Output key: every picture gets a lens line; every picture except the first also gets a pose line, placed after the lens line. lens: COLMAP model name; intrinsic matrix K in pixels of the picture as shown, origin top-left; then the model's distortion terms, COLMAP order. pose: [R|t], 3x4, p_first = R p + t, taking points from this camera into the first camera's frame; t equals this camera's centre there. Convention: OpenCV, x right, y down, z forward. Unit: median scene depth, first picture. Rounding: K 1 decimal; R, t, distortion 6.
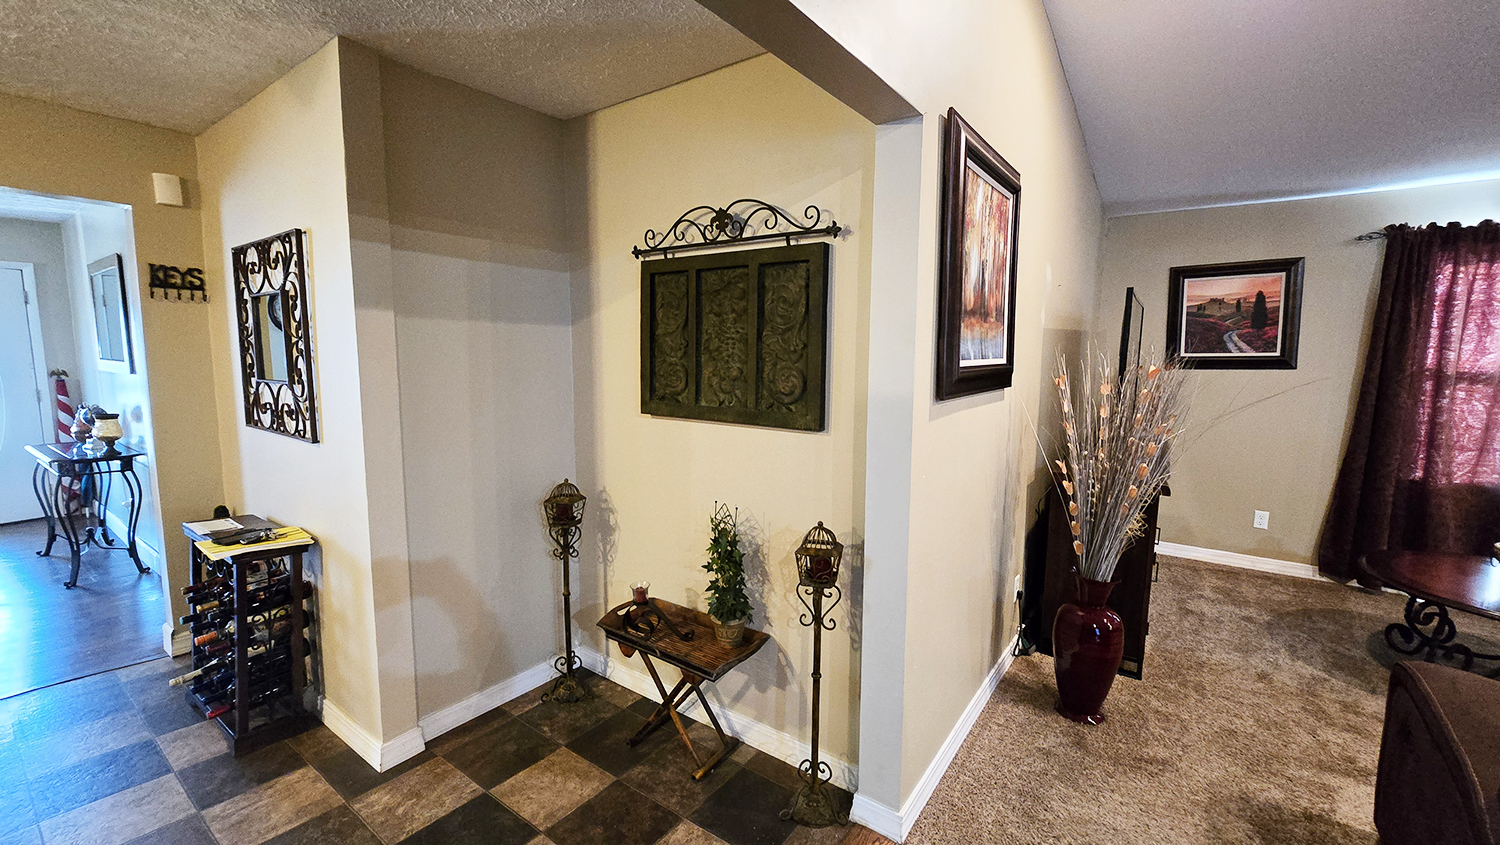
lens RADIAL K [[616.0, 0, 748.1], [0, 616.0, 417.9], [0, 0, 1]] dist [-0.007653, 0.002312]
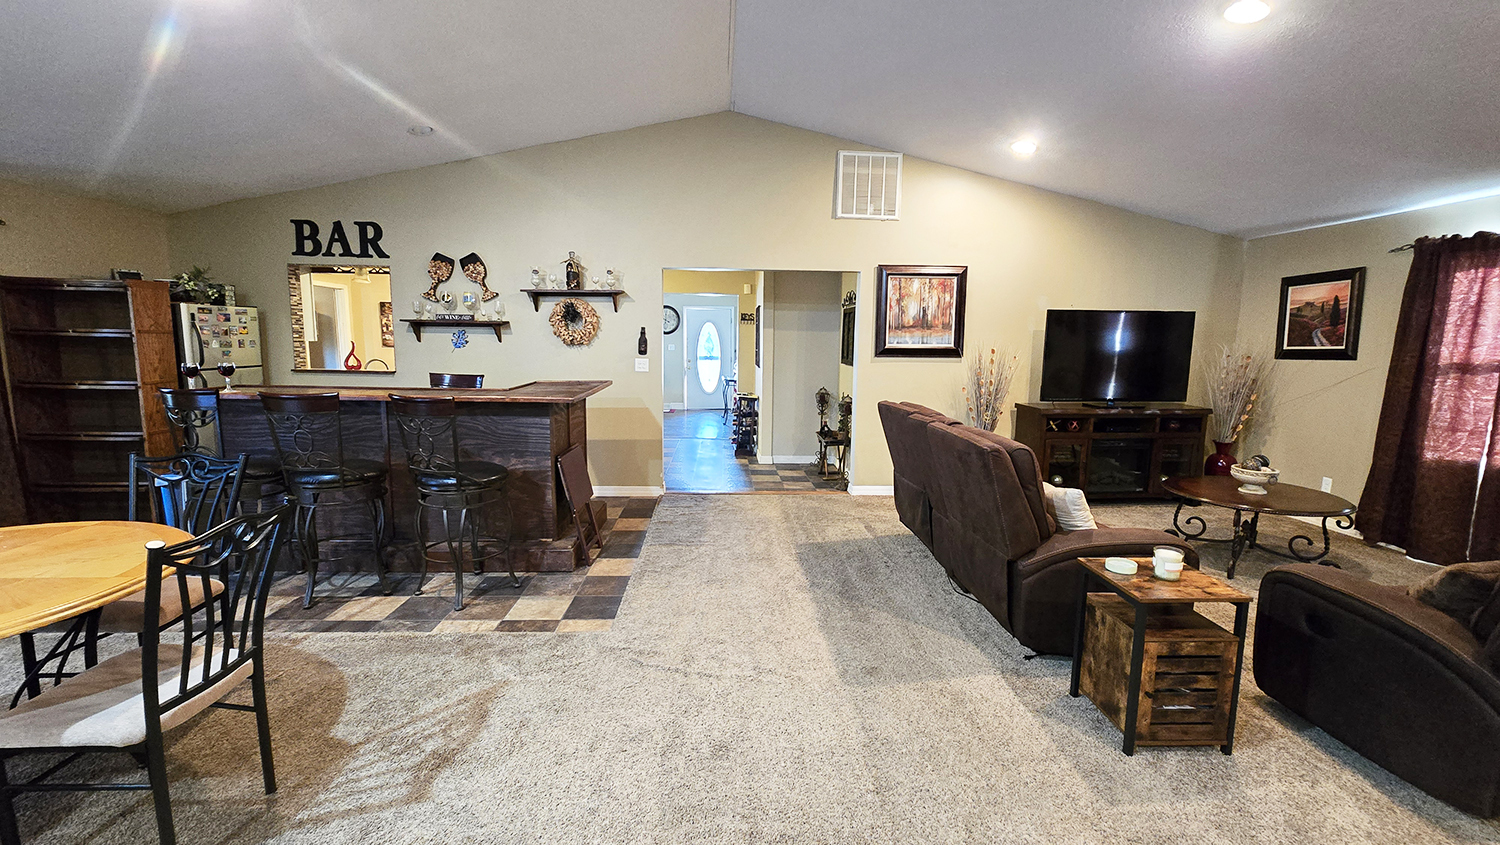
lens RADIAL K [[616.0, 0, 748.1], [0, 616.0, 417.9], [0, 0, 1]] dist [-0.007653, 0.002312]
pose [[0.628402, 0.098750, -0.771596, 1.244143], [-0.093913, 0.994285, 0.050765, 0.096444], [0.772199, 0.040562, 0.634084, -0.774928]]
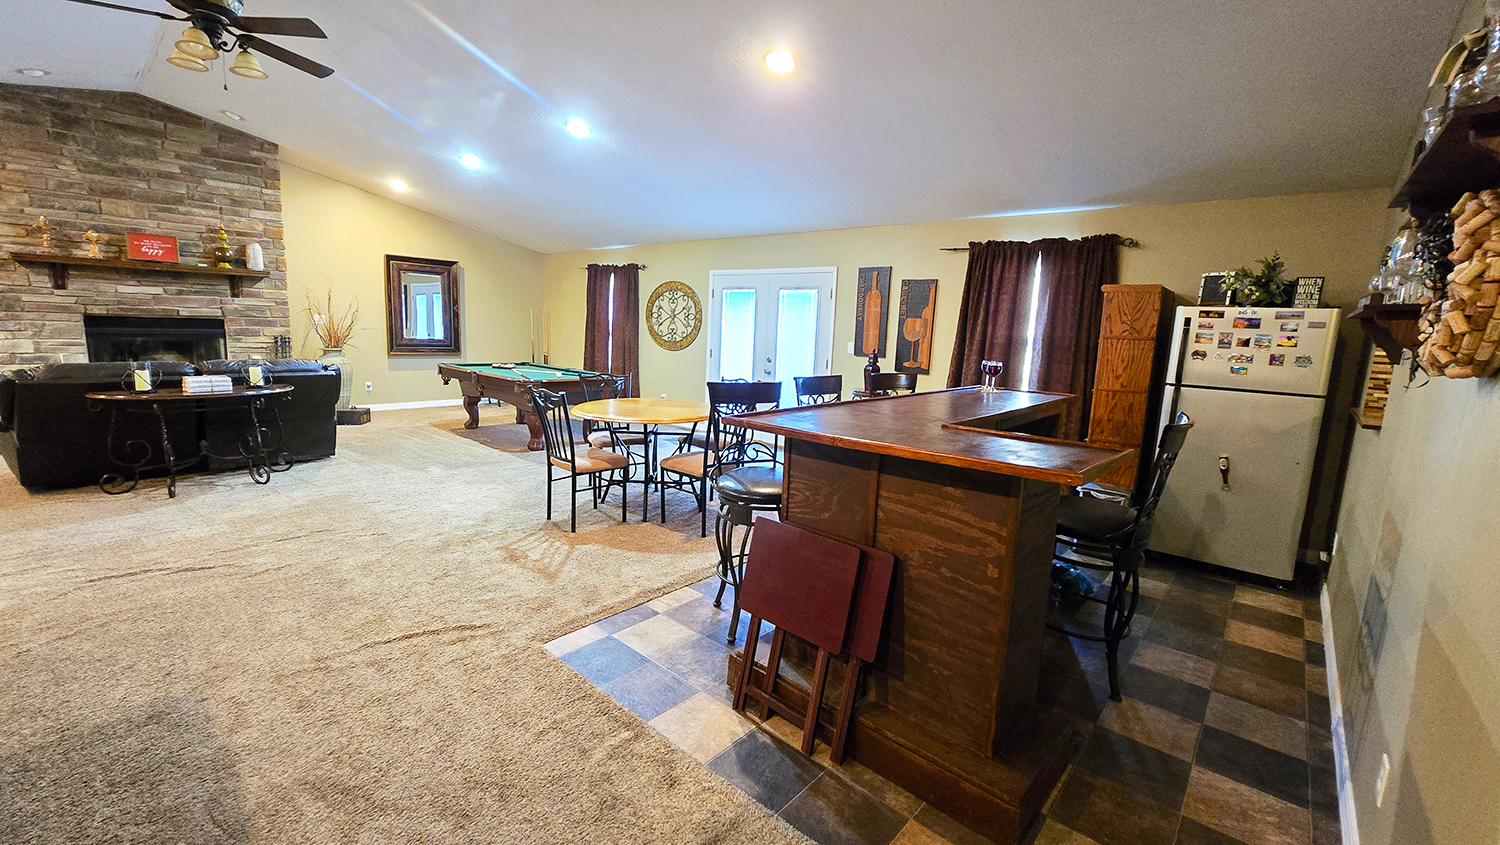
lens RADIAL K [[611.4, 0, 750.8], [0, 611.4, 418.3], [0, 0, 1]] dist [-0.007542, 0.000655]
pose [[-0.994630, -0.065023, 0.080518, 0.123884], [-0.041860, 0.964264, 0.261617, -0.029748], [-0.094652, 0.256842, -0.961807, 0.324939]]
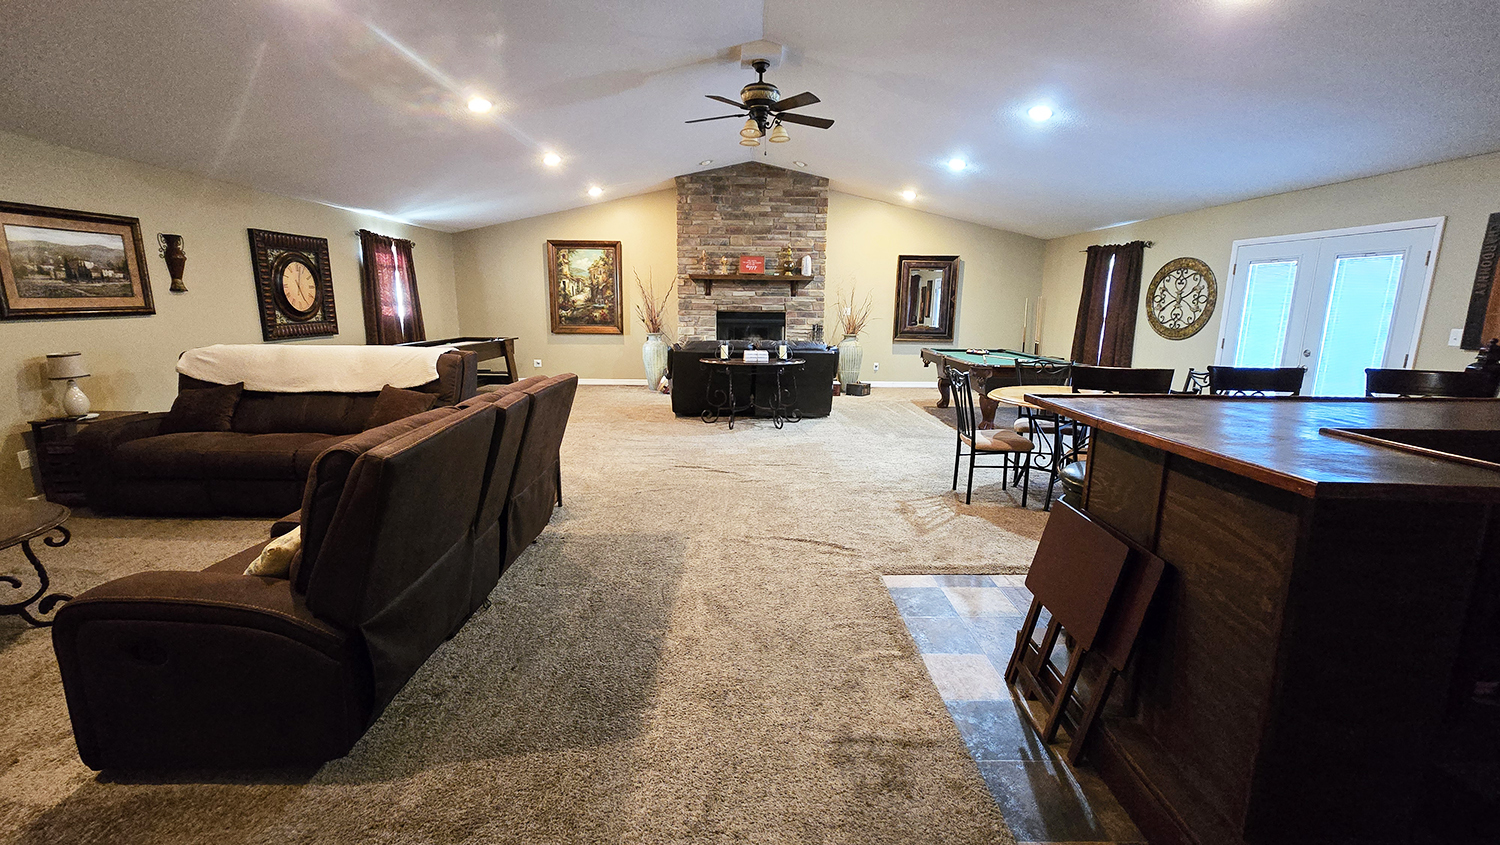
lens RADIAL K [[616.0, 0, 748.1], [0, 616.0, 417.9], [0, 0, 1]] dist [-0.007653, 0.002312]
pose [[-0.601679, -0.166434, 0.781205, -0.151194], [0.071992, 0.962769, 0.260564, -0.031595], [-0.795487, 0.213016, -0.567296, 0.326526]]
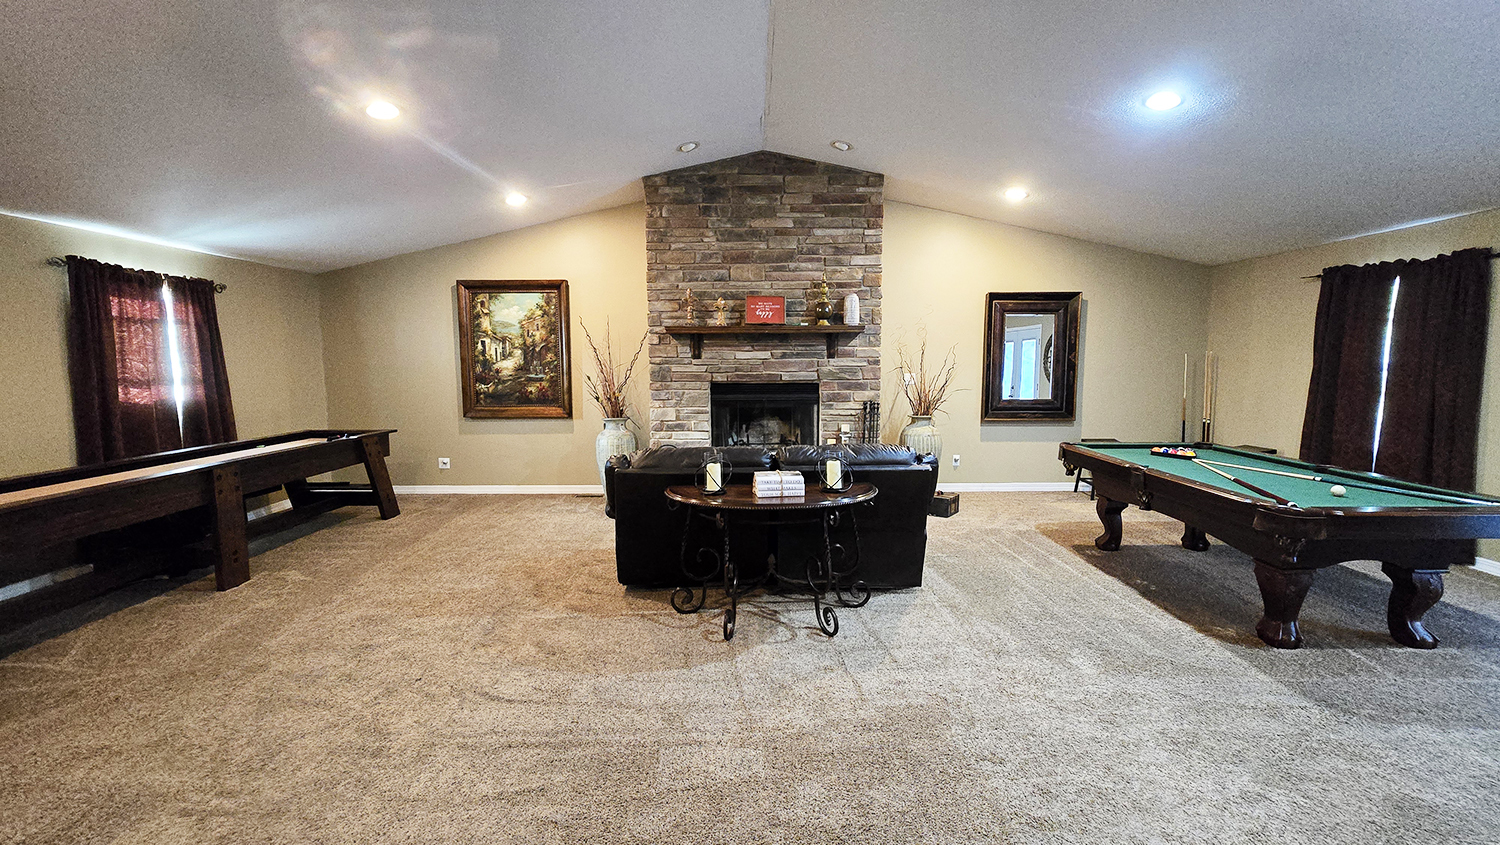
lens RADIAL K [[616.0, 0, 748.1], [0, 616.0, 417.9], [0, 0, 1]] dist [-0.007653, 0.002312]
pose [[-0.587769, -0.084659, 0.804587, 0.685976], [0.090389, 0.981412, 0.169296, 0.027289], [-0.803963, 0.172232, -0.569191, -0.298691]]
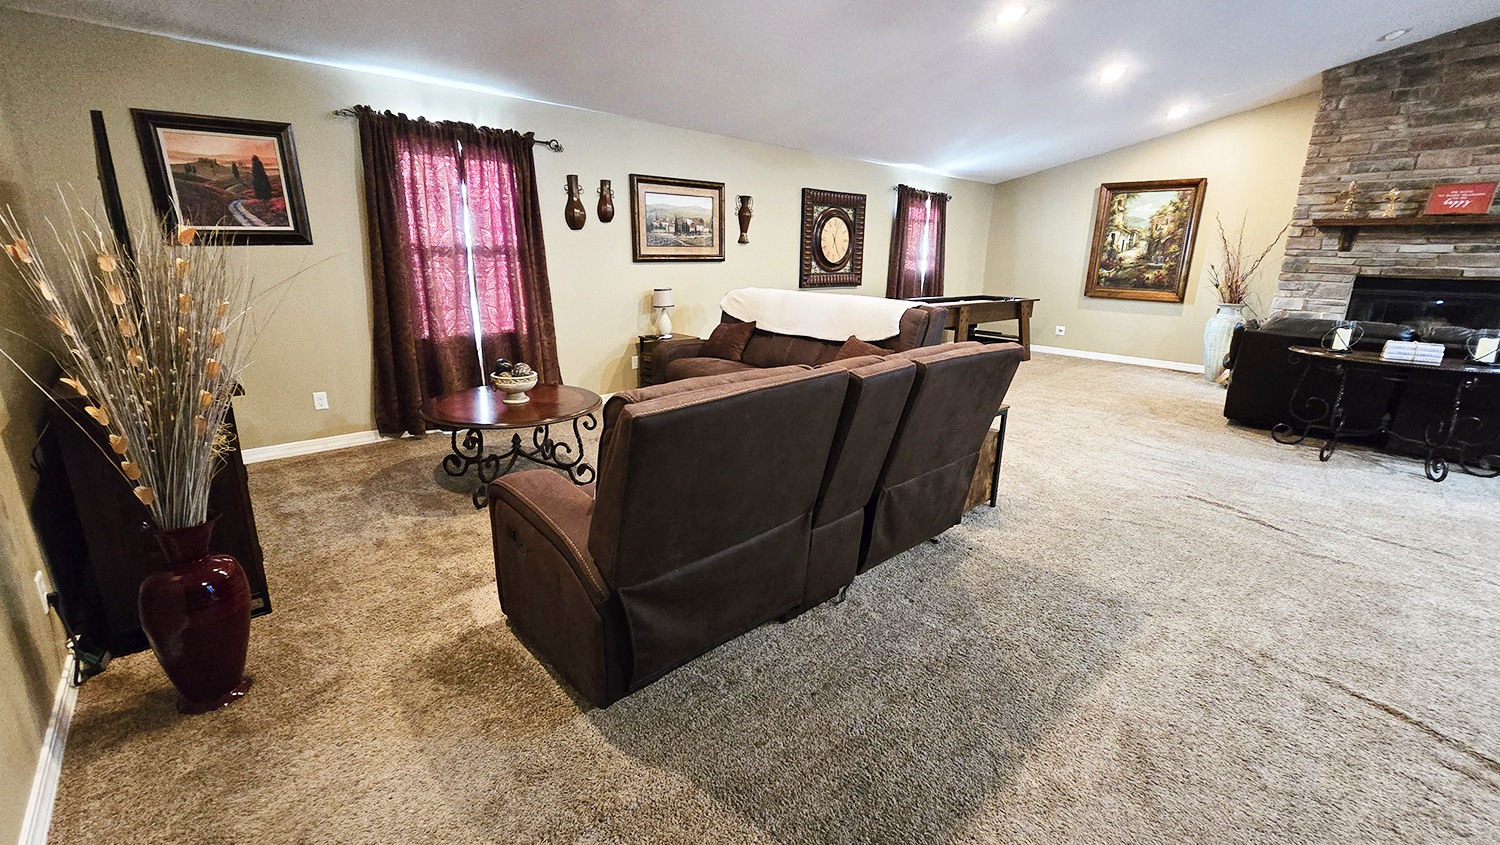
lens RADIAL K [[616.0, 0, 748.1], [0, 616.0, 417.9], [0, 0, 1]] dist [-0.007653, 0.002312]
pose [[0.199543, -0.260133, 0.944729, 0.027571], [0.092333, 0.964820, 0.246163, 0.013163], [-0.975529, 0.038110, 0.216542, 0.125619]]
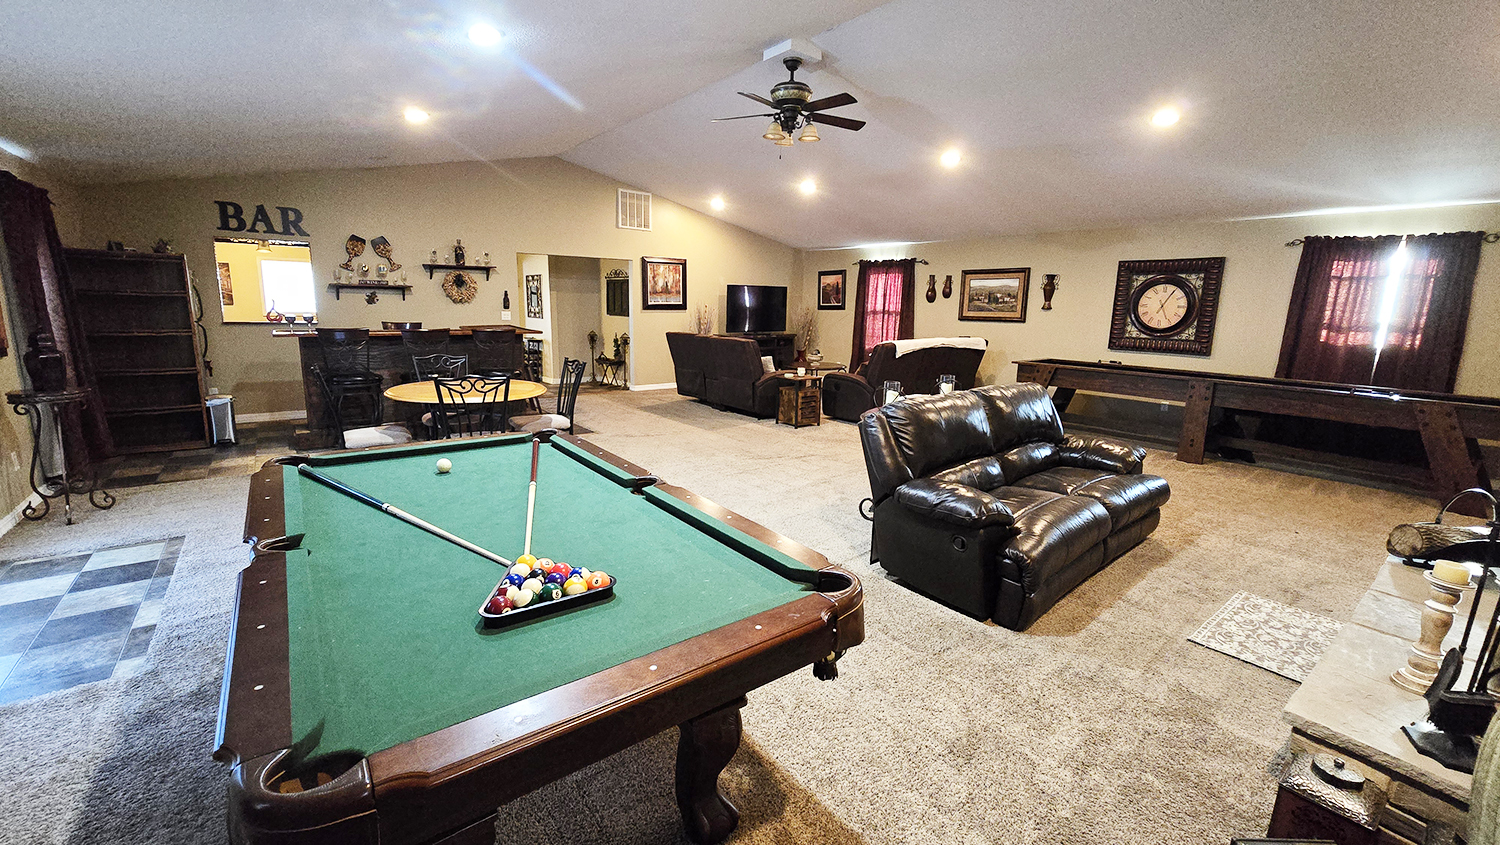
lens RADIAL K [[611.4, 0, 750.8], [0, 611.4, 418.3], [0, 0, 1]] dist [-0.007542, 0.000655]
pose [[0.962053, 0.060583, -0.266051, 1.441813], [-0.041091, 0.996088, 0.078234, 0.246722], [0.269750, -0.064333, 0.960779, -2.112099]]
